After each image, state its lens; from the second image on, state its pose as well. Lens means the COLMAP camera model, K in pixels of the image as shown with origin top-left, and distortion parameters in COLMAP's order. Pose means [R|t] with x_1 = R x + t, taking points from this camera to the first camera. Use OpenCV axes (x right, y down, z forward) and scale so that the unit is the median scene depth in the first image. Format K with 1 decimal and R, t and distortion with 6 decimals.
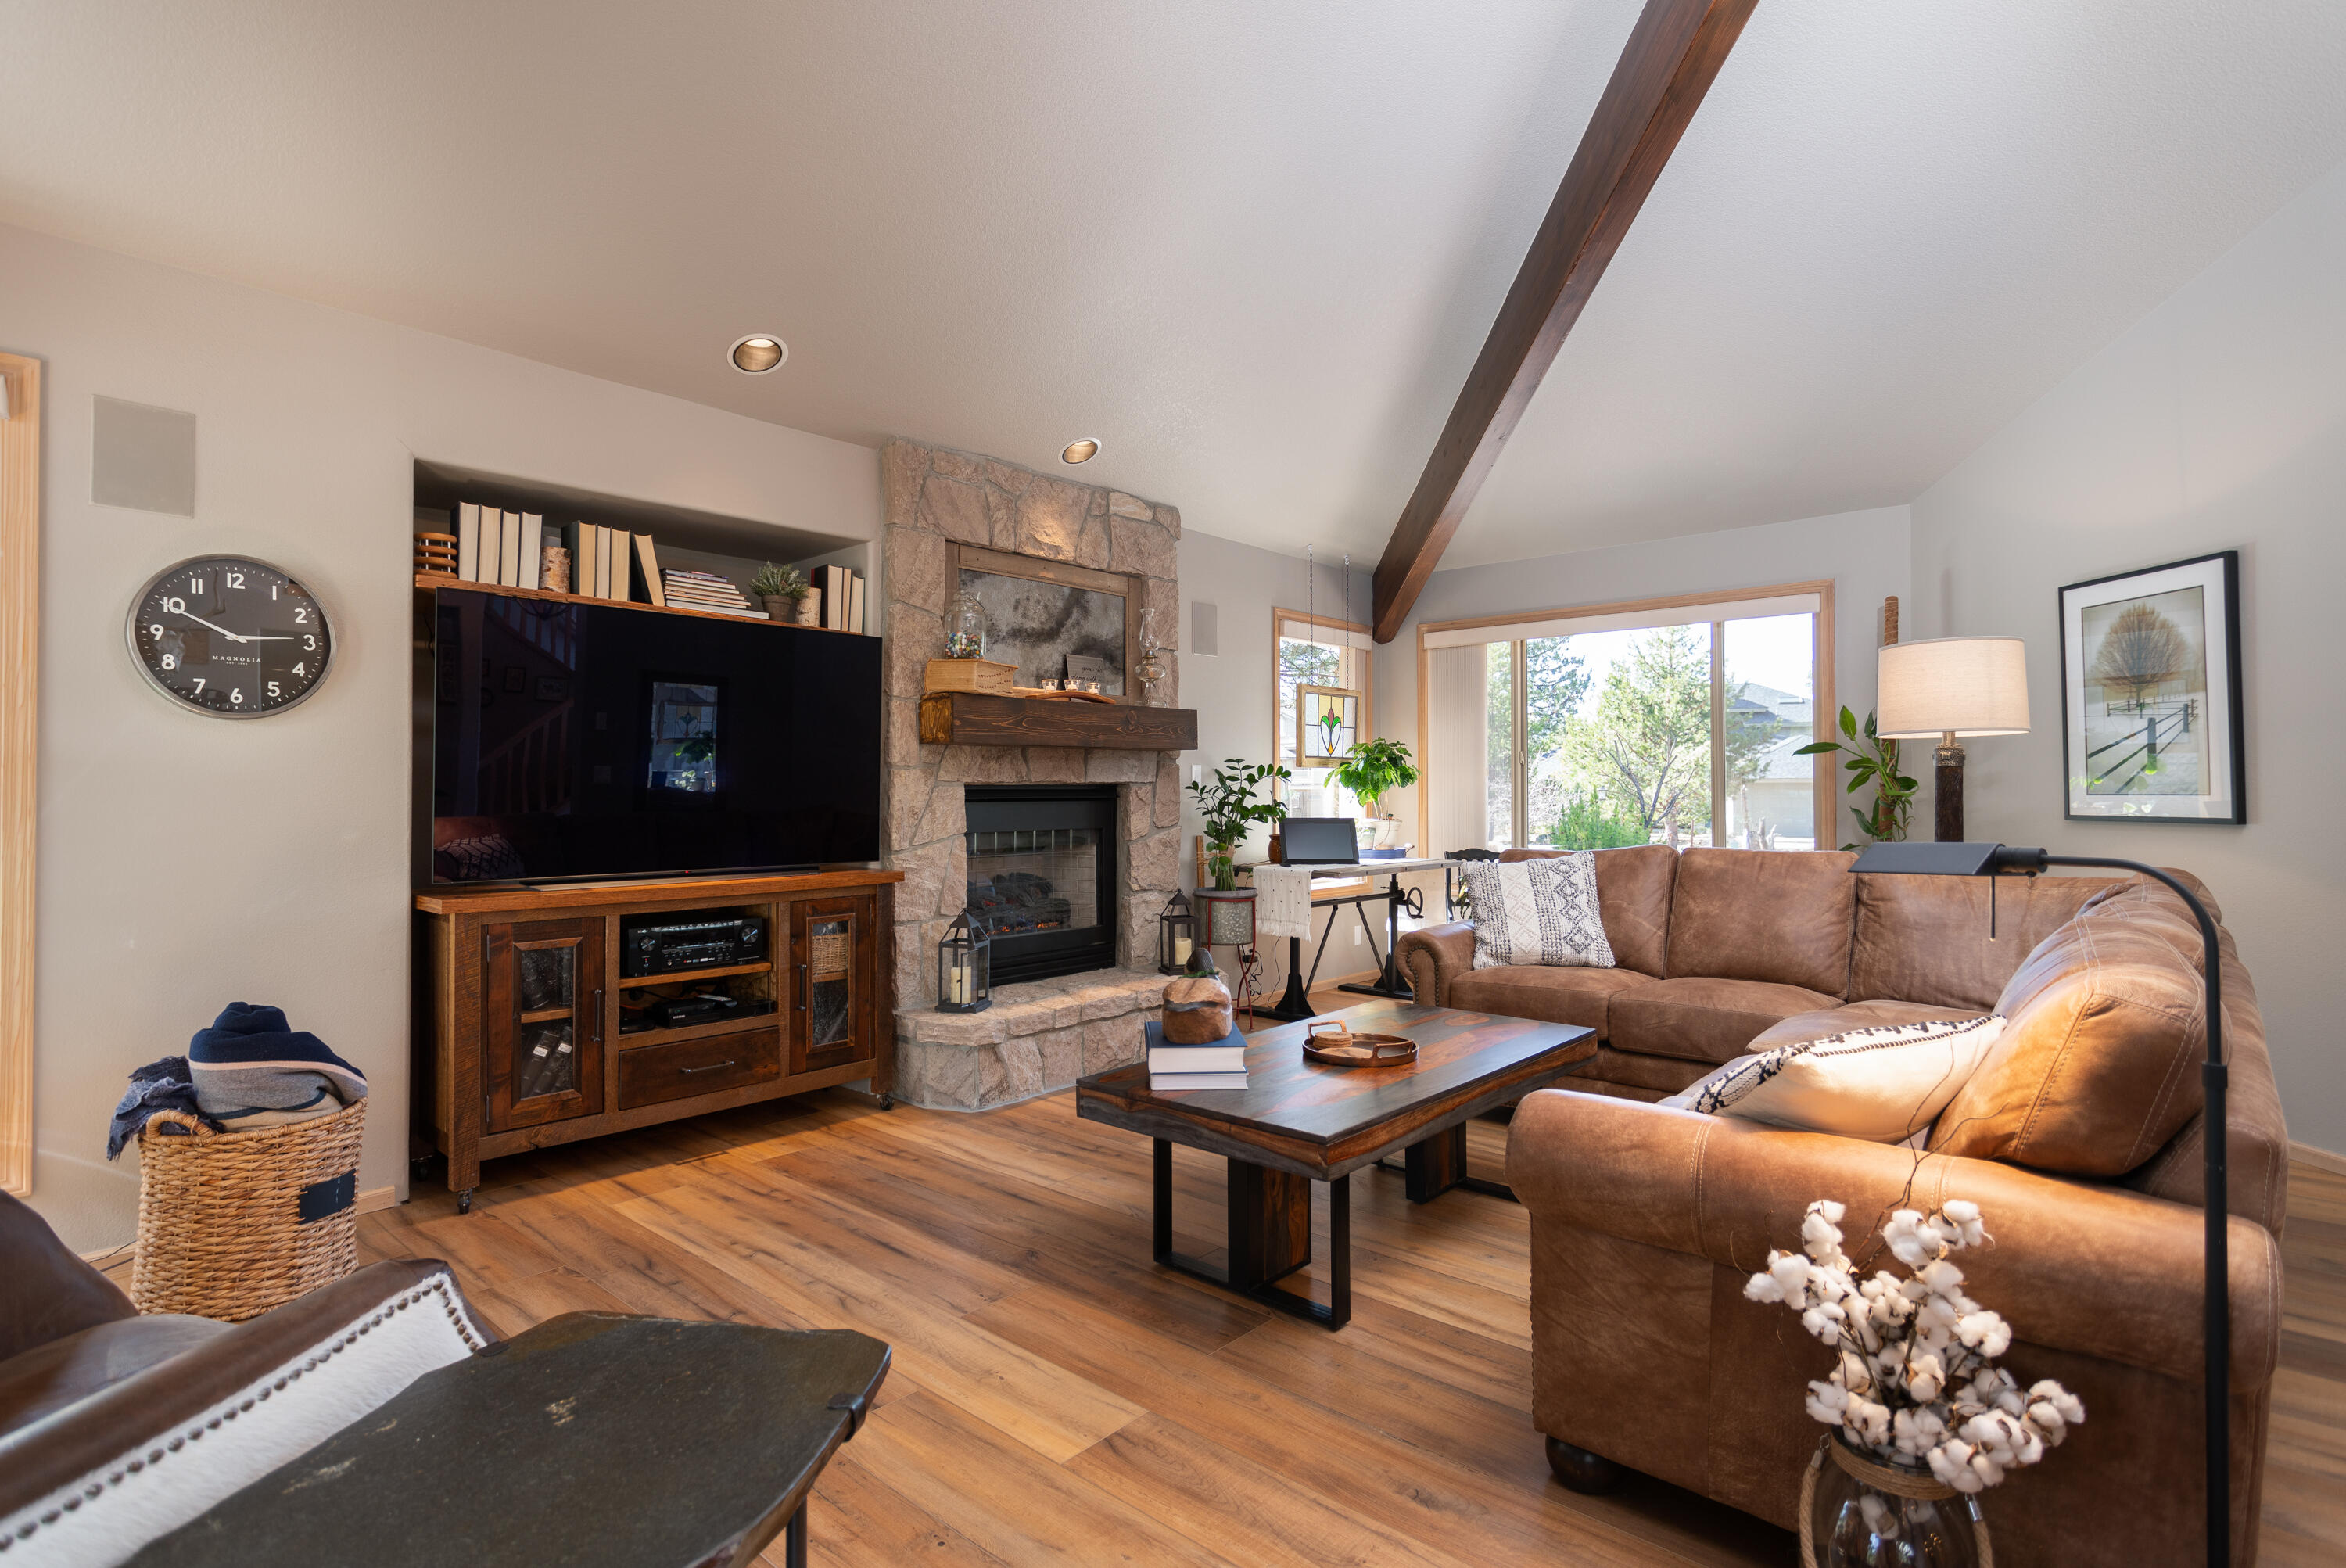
lens RADIAL K [[1127.6, 0, 1156.5], [0, 1127.6, 785.7], [0, 0, 1]] dist [0.003265, 0.000797]
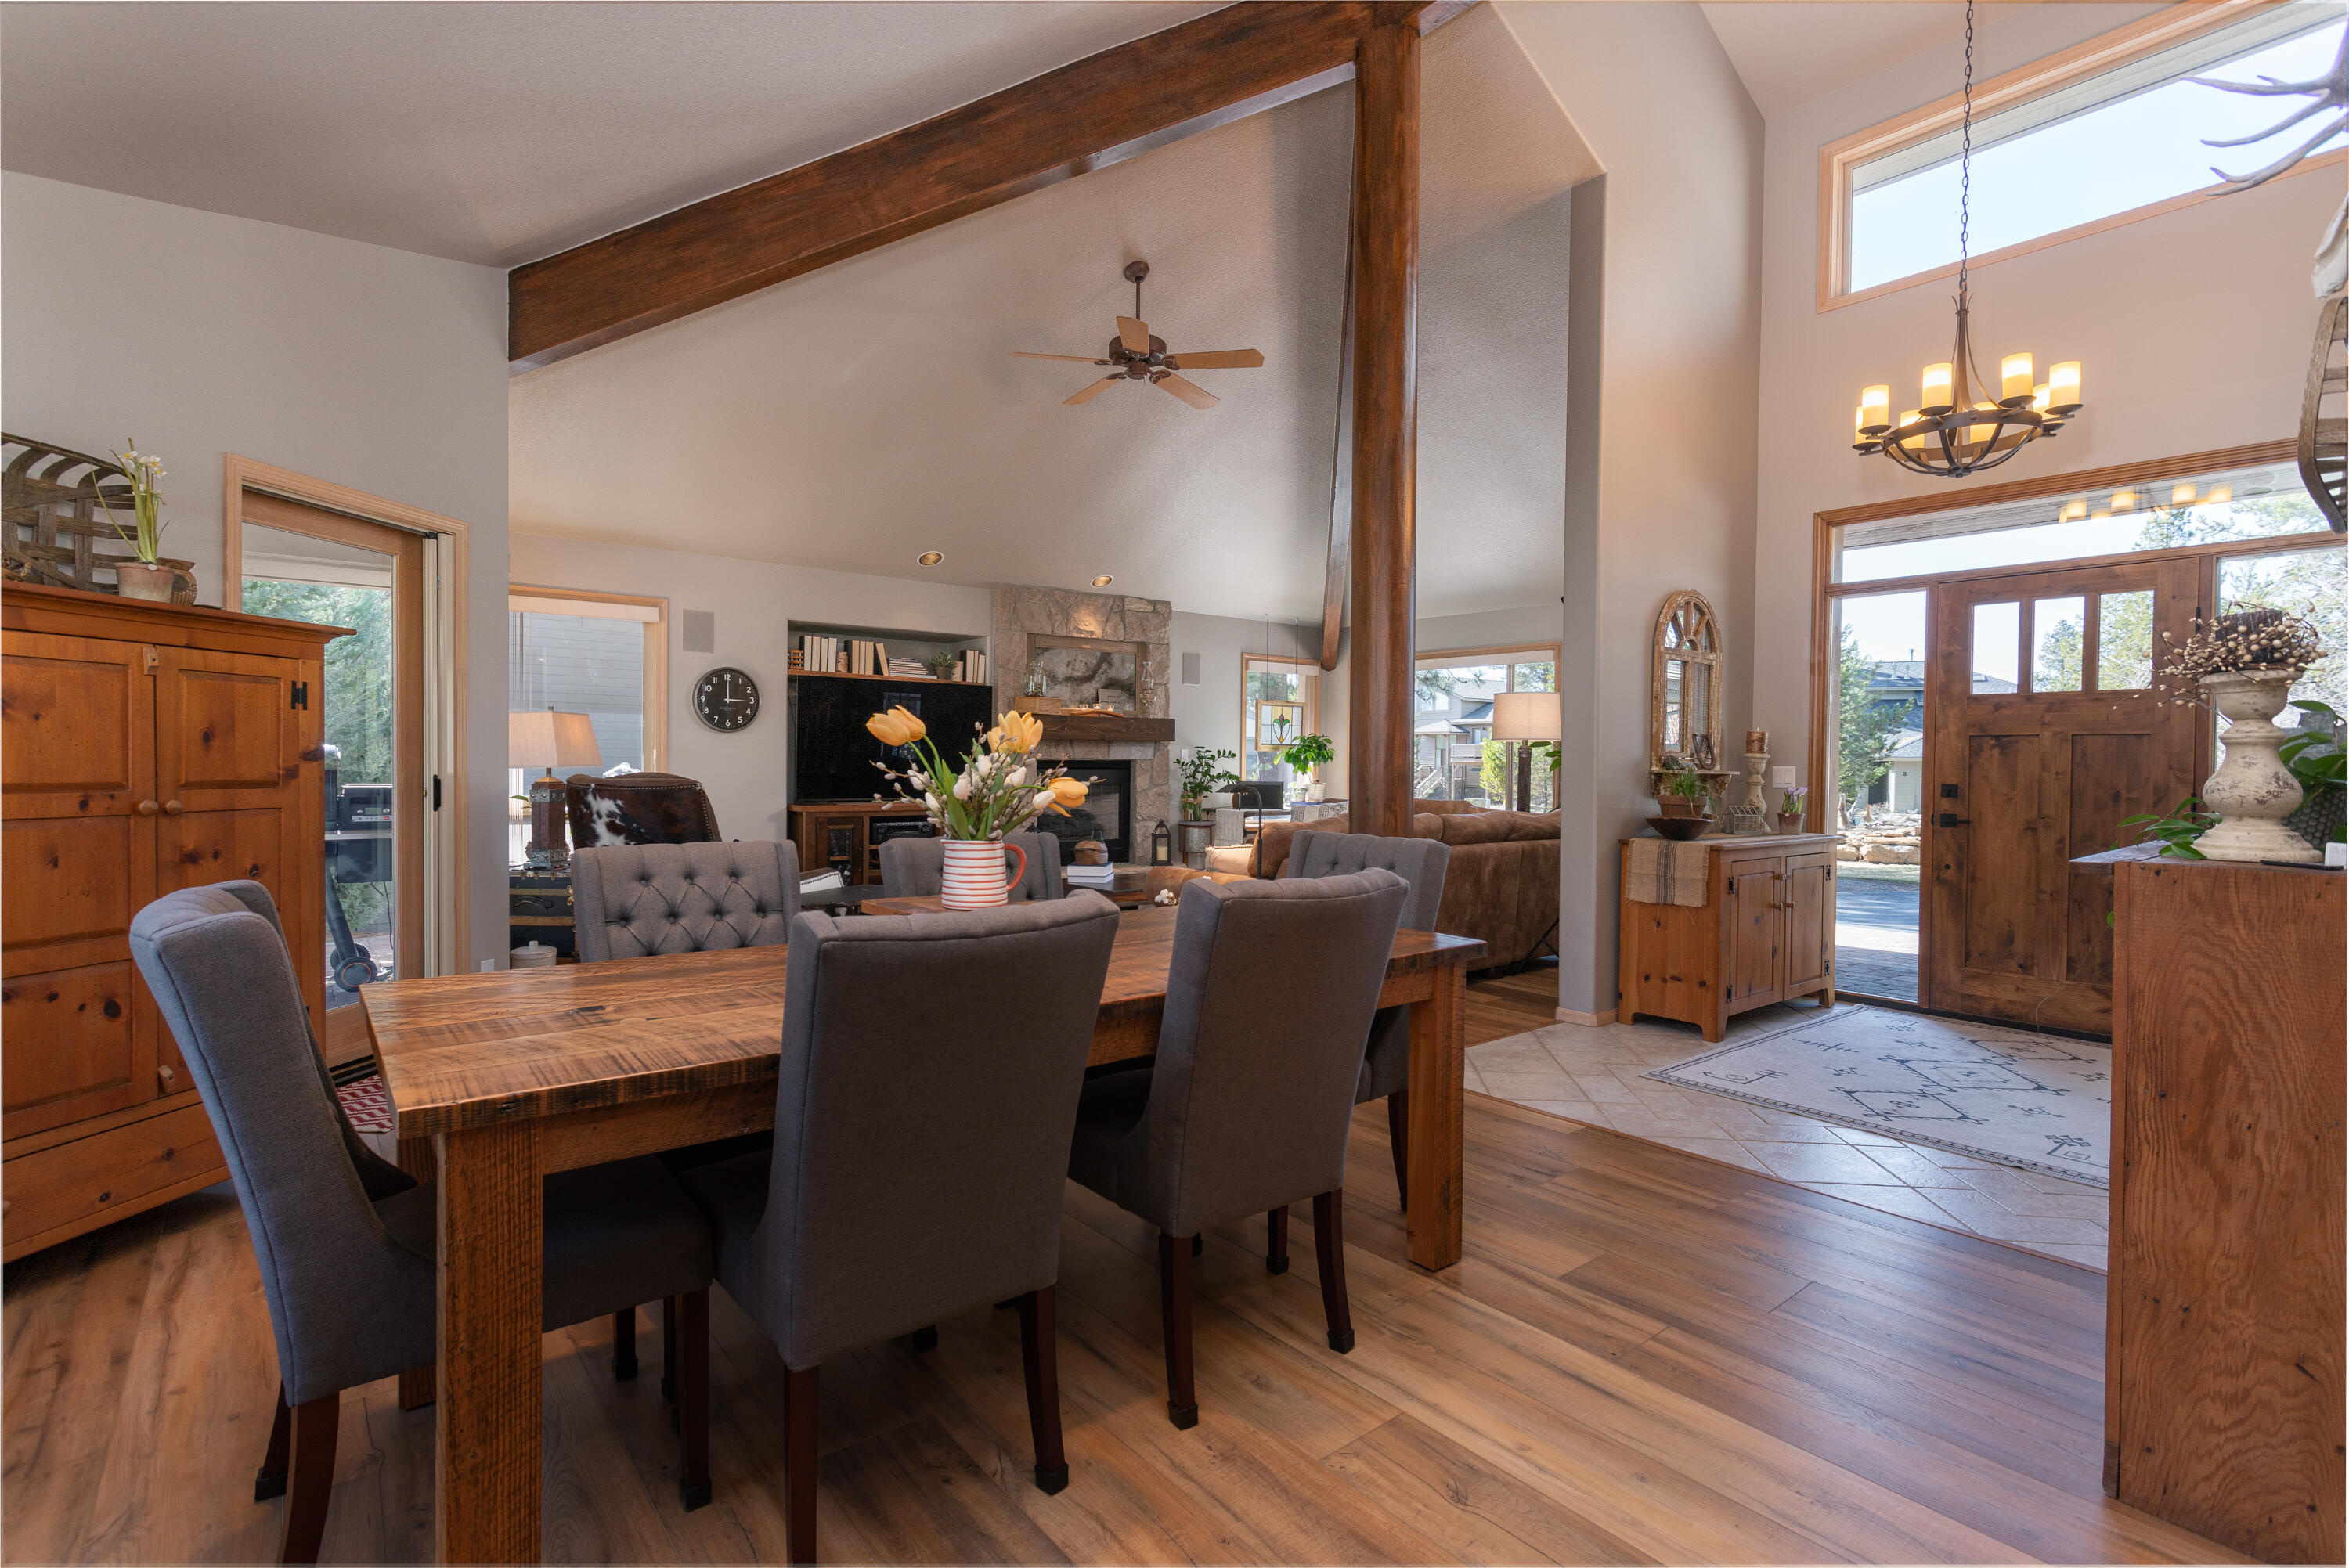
lens RADIAL K [[1128.9, 0, 1187.9], [0, 1128.9, 775.9], [0, 0, 1]] dist [0.003265, 0.000797]
pose [[0.987591, 0.013140, -0.156496, 0.363882], [-0.010410, 0.999779, 0.018246, -0.010945], [0.156701, -0.016391, 0.987510, -0.811110]]
